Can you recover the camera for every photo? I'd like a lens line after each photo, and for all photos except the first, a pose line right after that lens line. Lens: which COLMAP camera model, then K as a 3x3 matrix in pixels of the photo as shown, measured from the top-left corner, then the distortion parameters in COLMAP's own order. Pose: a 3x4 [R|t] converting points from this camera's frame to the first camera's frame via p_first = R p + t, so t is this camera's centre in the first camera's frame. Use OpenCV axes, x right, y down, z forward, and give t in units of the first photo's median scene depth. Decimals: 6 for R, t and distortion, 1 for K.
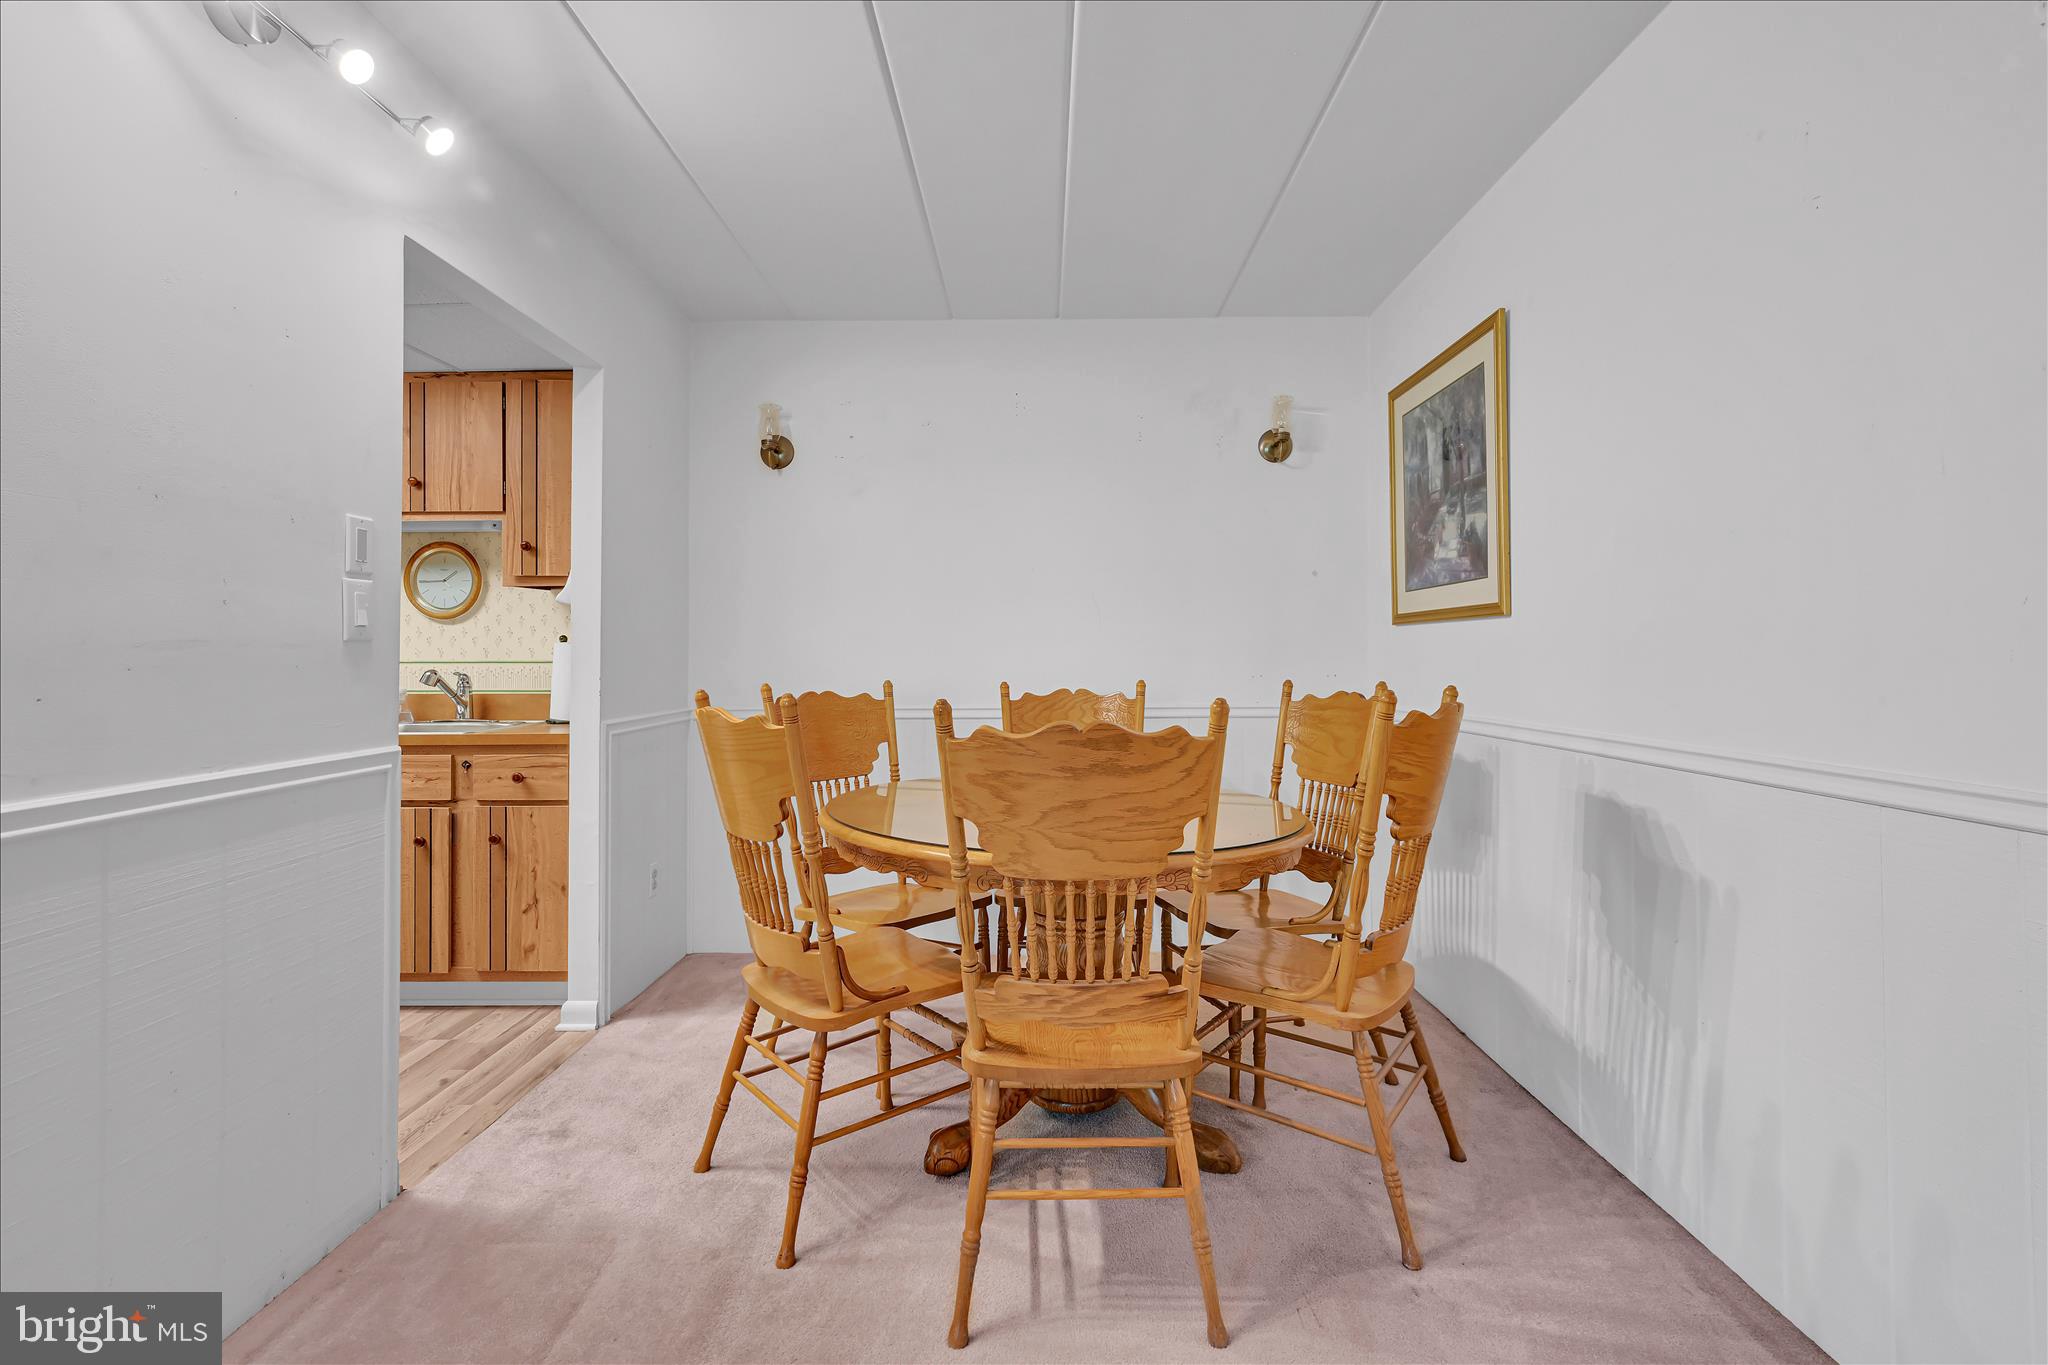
lens RADIAL K [[956.5, 0, 1030.1], [0, 956.5, 642.7], [0, 0, 1]] dist [0.001412, -0.000189]
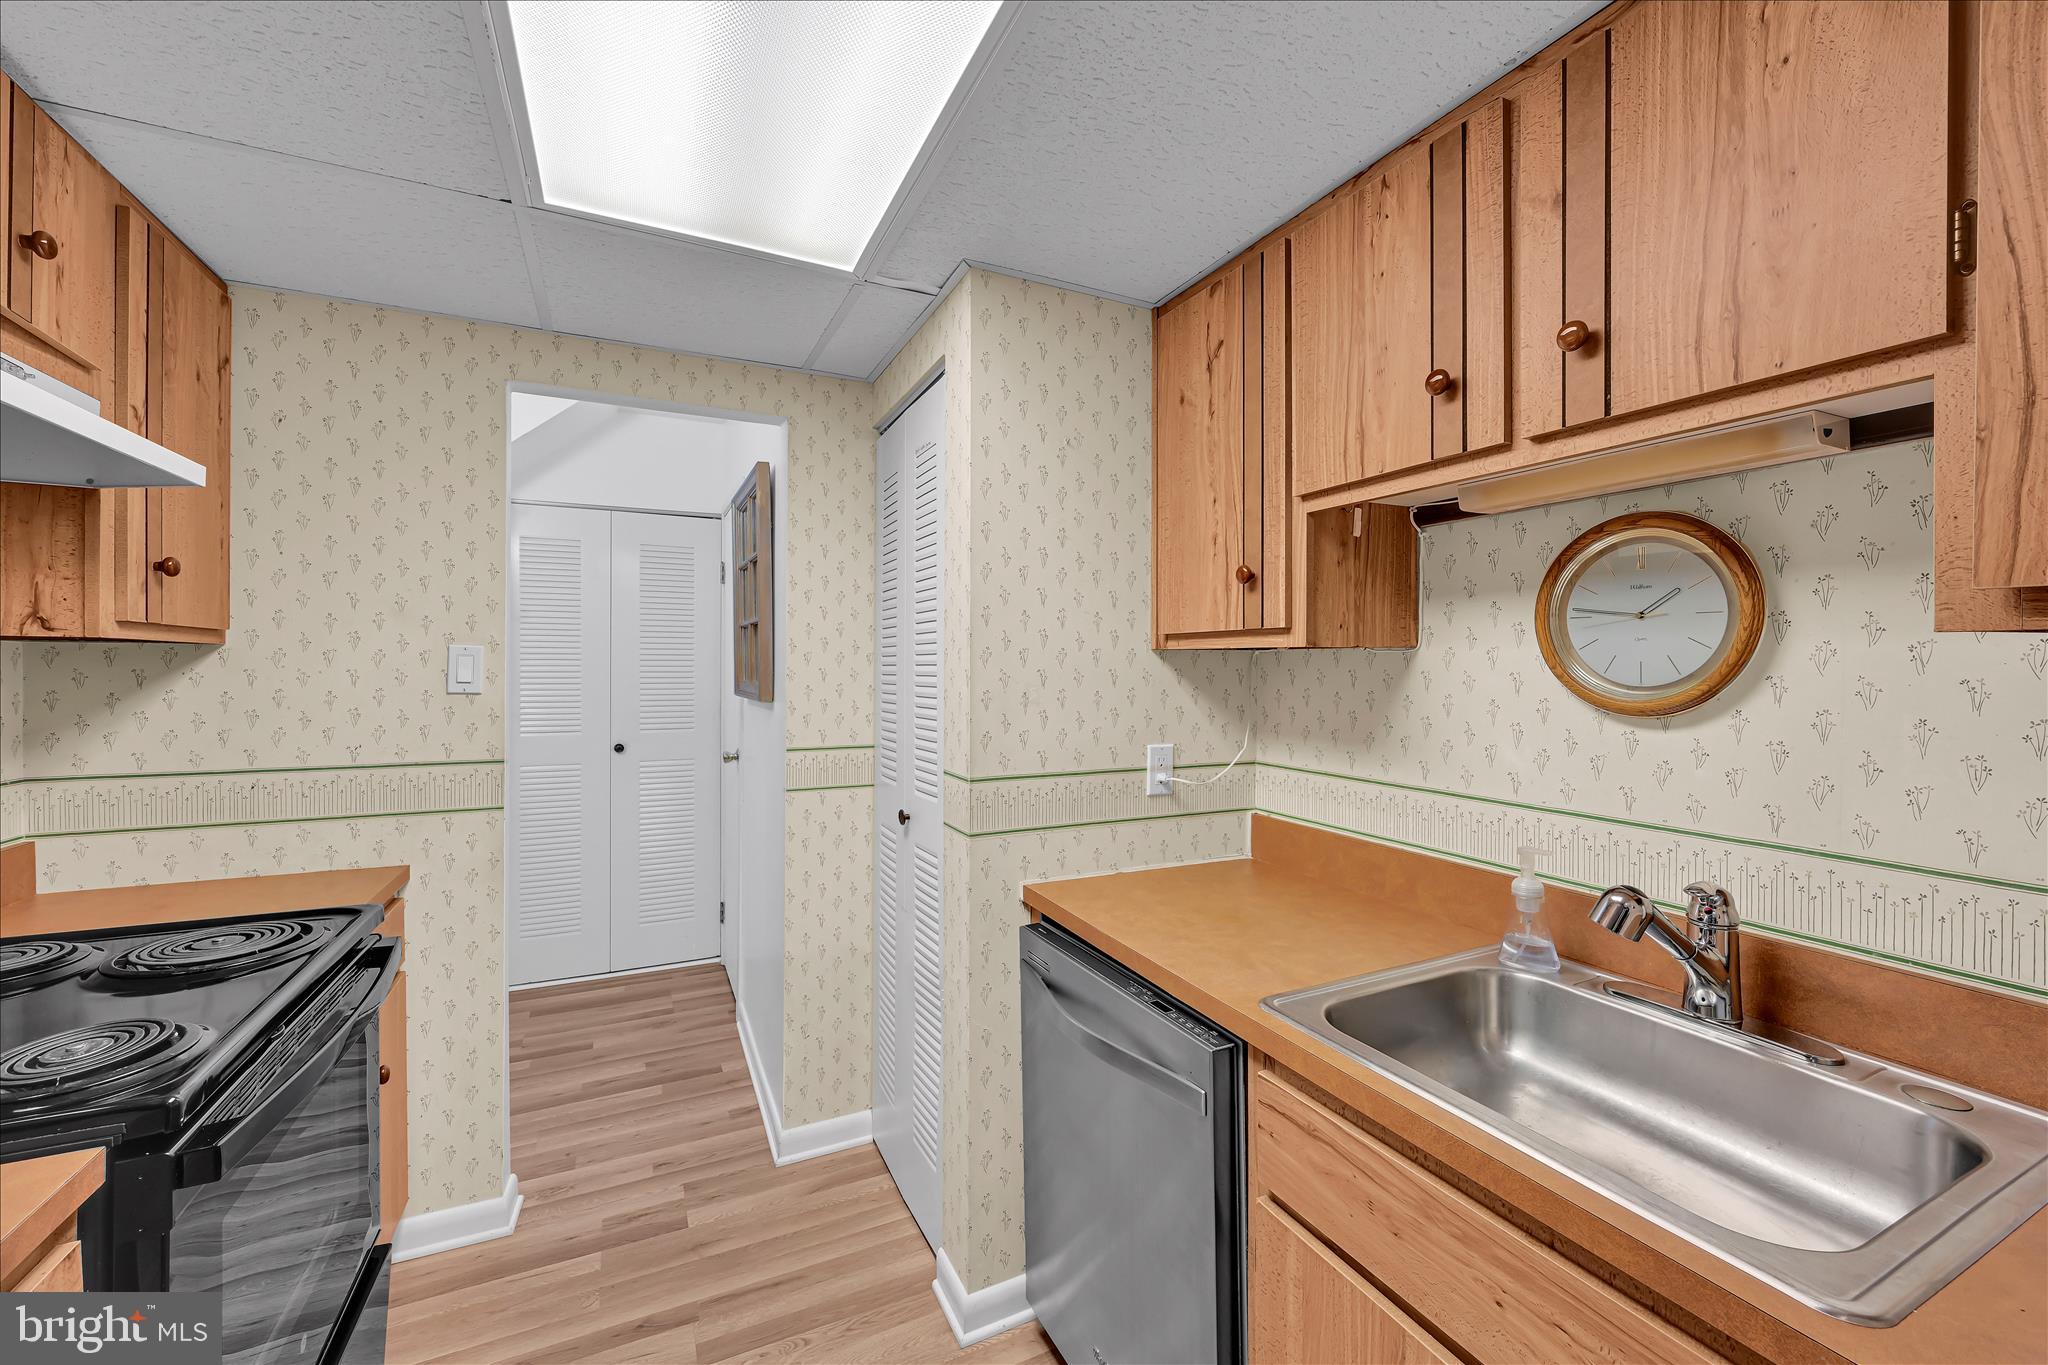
lens RADIAL K [[832.4, 0, 1021.9], [0, 832.4, 668.4], [0, 0, 1]] dist [-0.001368, 0.000154]
pose [[0.442181, 0.011318, -0.896854, -0.529145], [0.006873, 0.999848, 0.016006, -0.063050], [0.896899, -0.013242, 0.442036, 0.786957]]
